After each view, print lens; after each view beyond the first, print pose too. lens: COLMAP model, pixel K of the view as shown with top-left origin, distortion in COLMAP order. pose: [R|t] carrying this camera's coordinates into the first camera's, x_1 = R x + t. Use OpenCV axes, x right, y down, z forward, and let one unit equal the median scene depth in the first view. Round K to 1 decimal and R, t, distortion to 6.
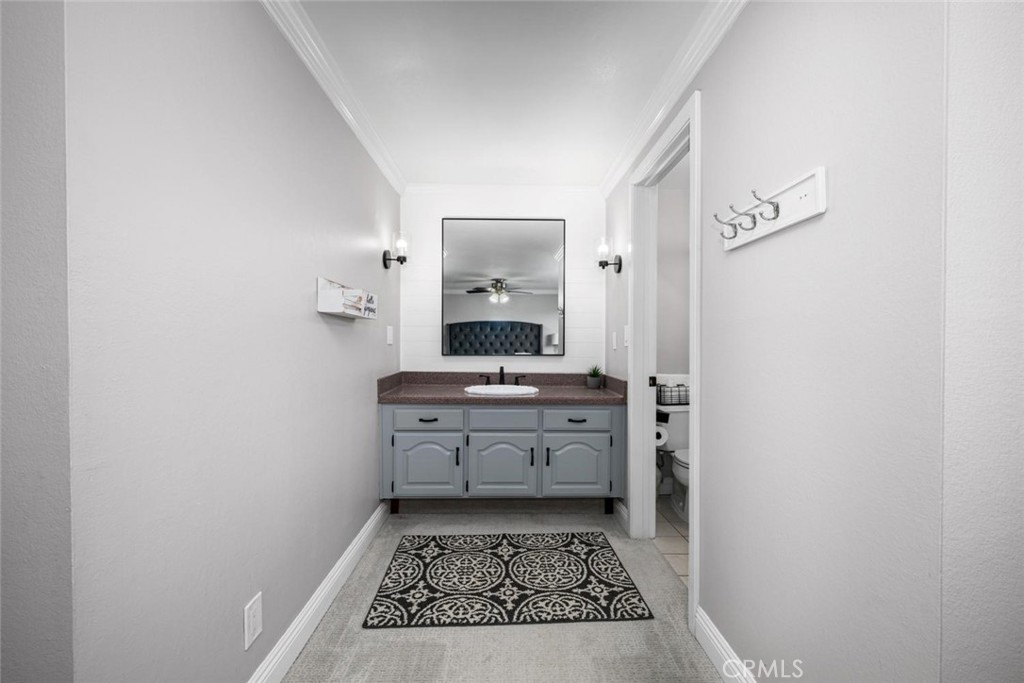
lens RADIAL K [[420.4, 0, 512.4], [0, 420.4, 351.9], [0, 0, 1]] dist [-0.000495, -0.000158]
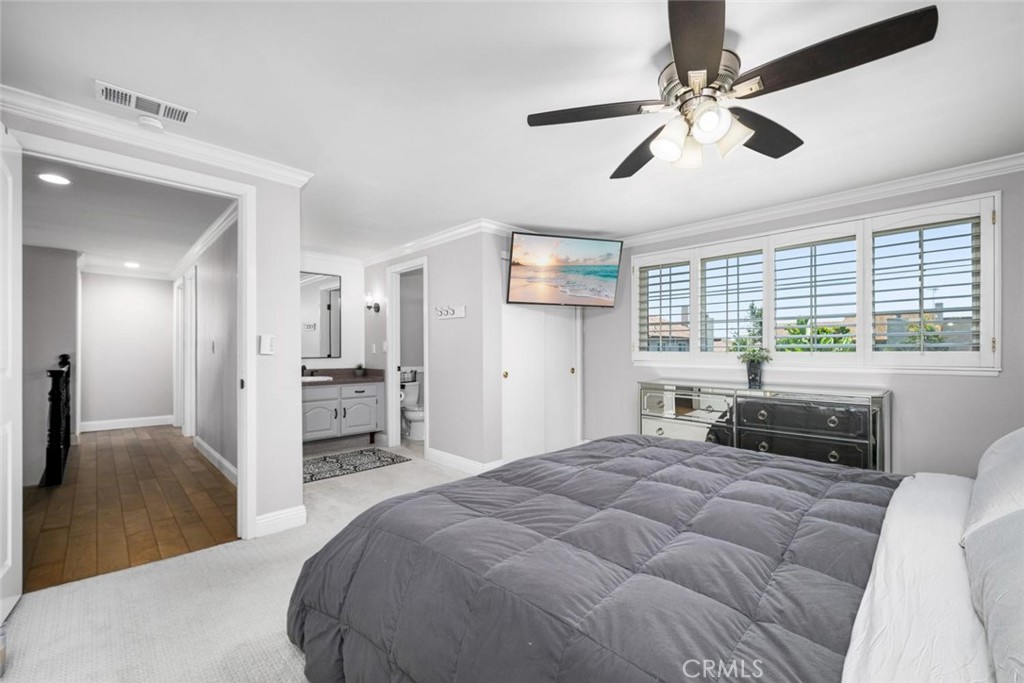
lens RADIAL K [[420.4, 0, 512.4], [0, 420.4, 351.9], [0, 0, 1]] dist [-0.000495, -0.000158]
pose [[0.739596, -0.005104, 0.673031, -0.603077], [0.013495, 0.999883, -0.007246, 0.008825], [-0.672915, 0.014442, 0.739579, -0.844174]]
